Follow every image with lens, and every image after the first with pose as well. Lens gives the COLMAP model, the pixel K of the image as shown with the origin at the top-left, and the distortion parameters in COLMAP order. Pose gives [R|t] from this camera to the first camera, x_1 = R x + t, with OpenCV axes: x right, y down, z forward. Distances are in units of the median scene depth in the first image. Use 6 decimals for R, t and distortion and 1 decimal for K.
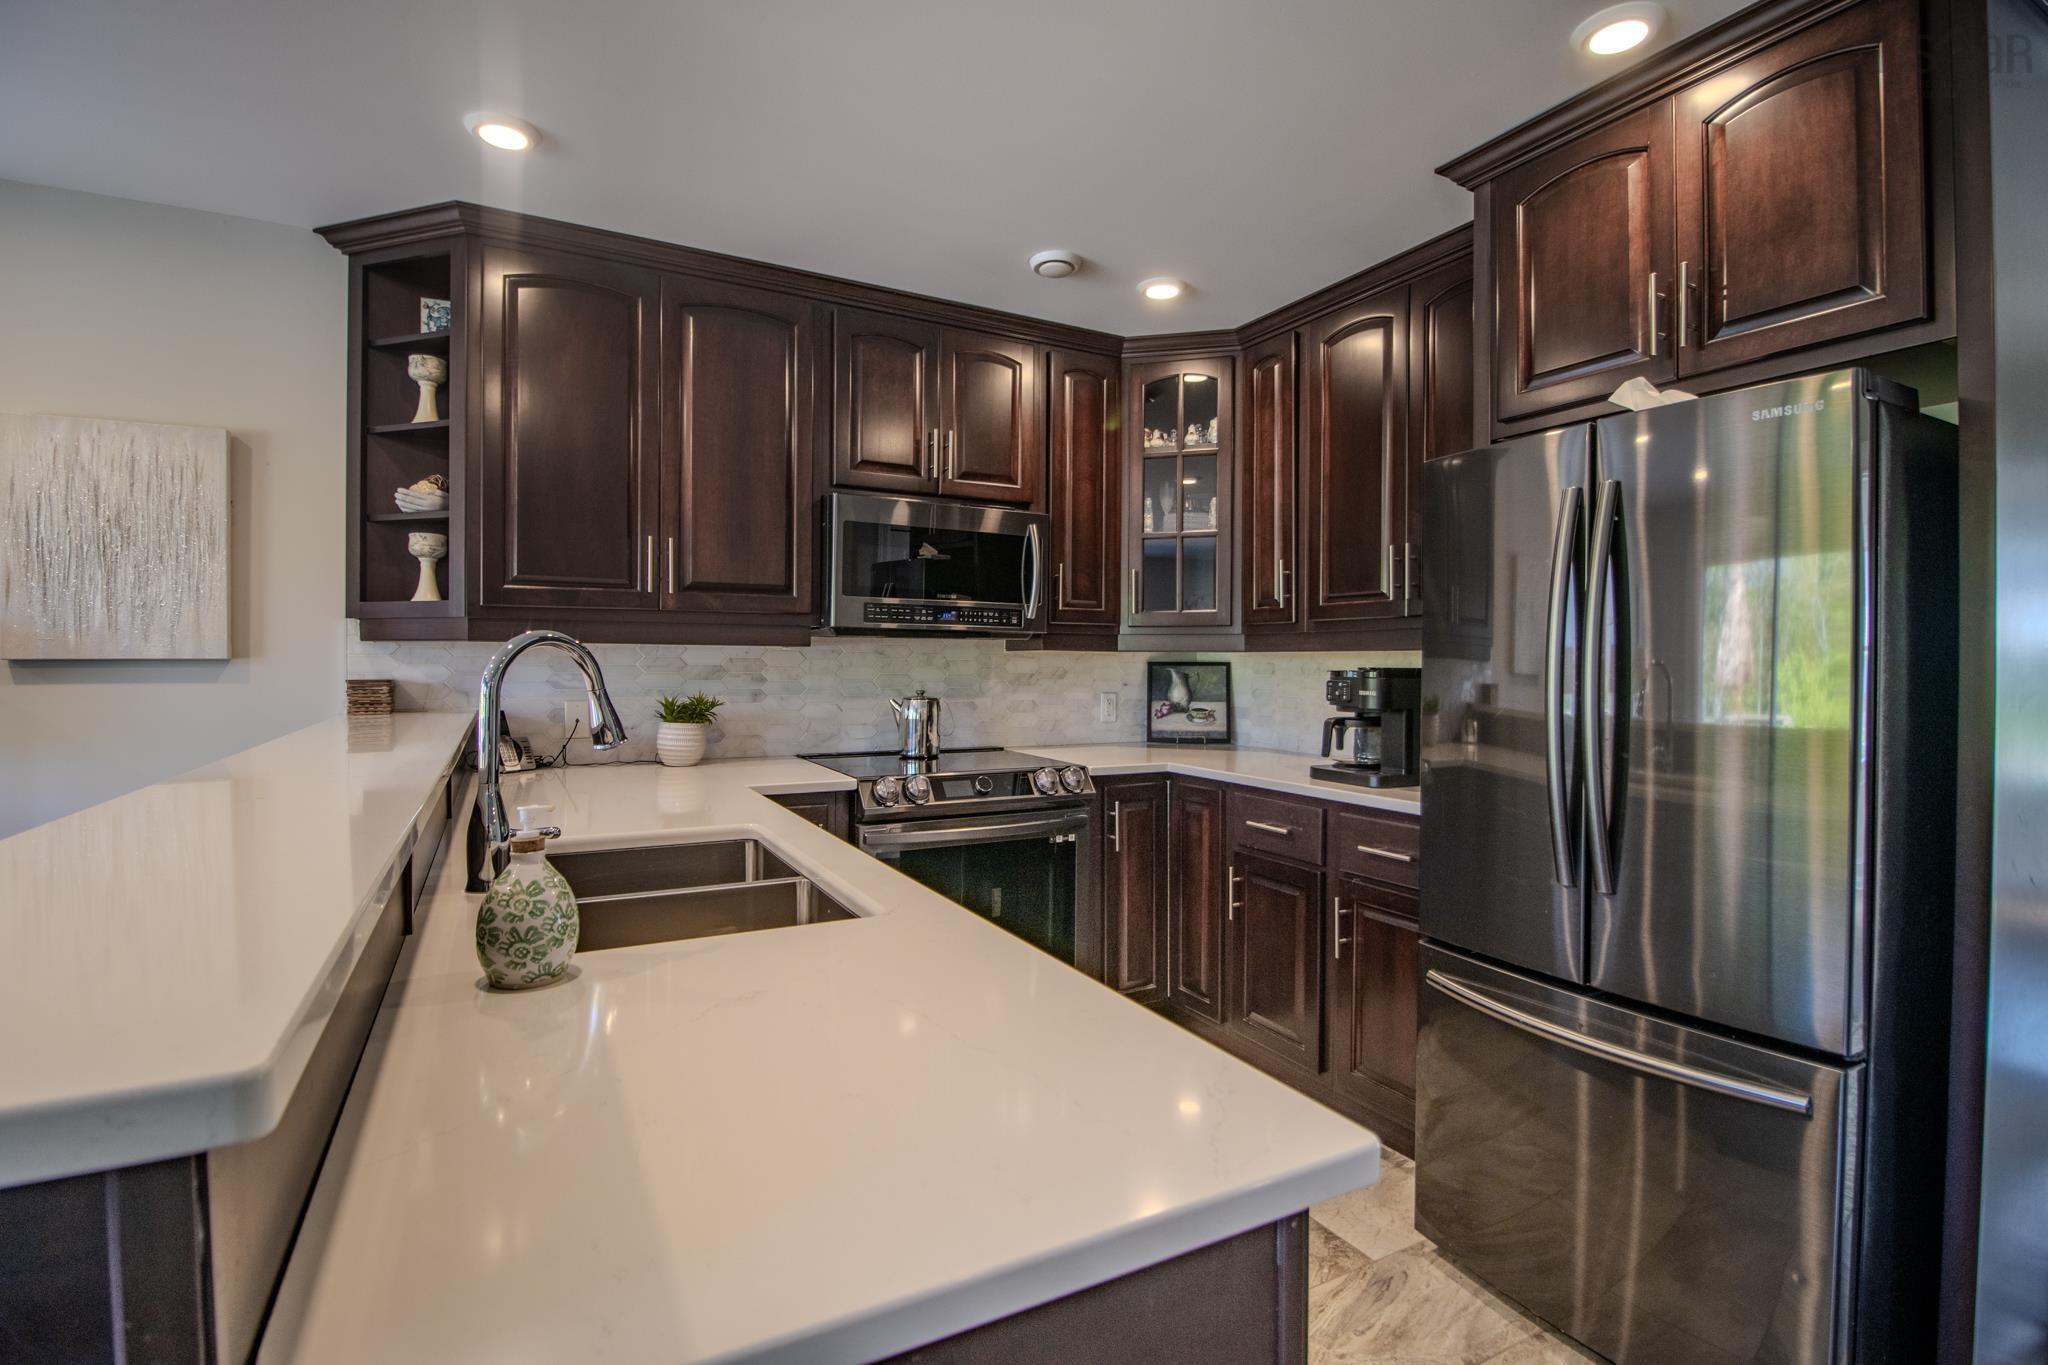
lens RADIAL K [[988.8, 0, 1036.3], [0, 988.8, 671.3], [0, 0, 1]] dist [0.015689, -0.004341]
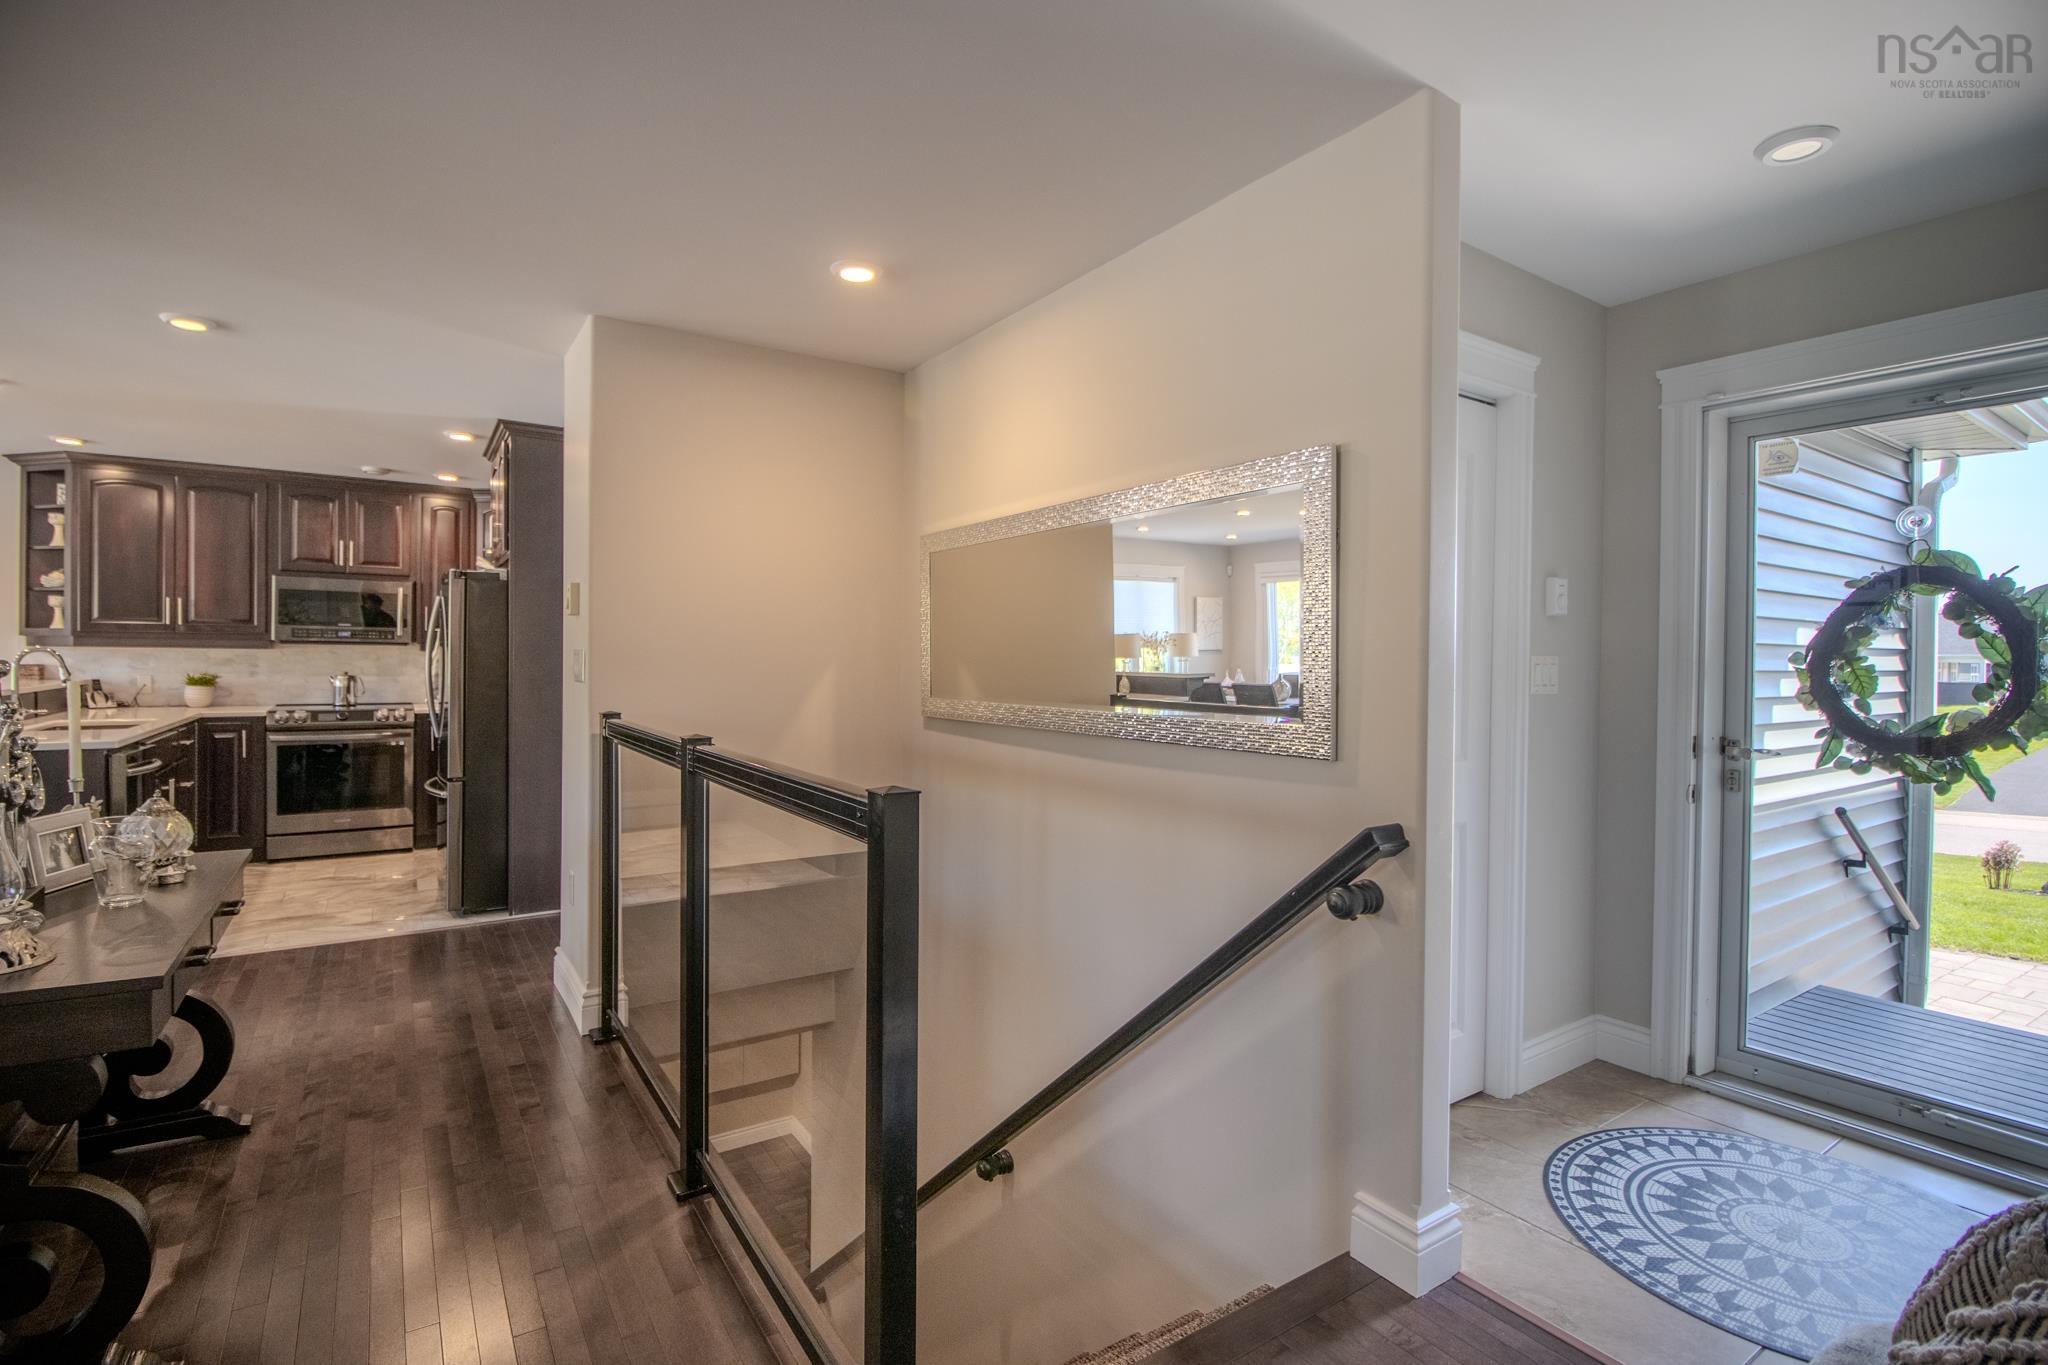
lens RADIAL K [[988.8, 0, 1013.0], [0, 988.8, 673.6], [0, 0, 1]] dist [0.015689, -0.004341]
pose [[0.999270, 0.004405, 0.037939, 1.328514], [-0.004678, 0.999964, 0.007098, 0.003346], [-0.037906, -0.007271, 0.999255, -1.201865]]
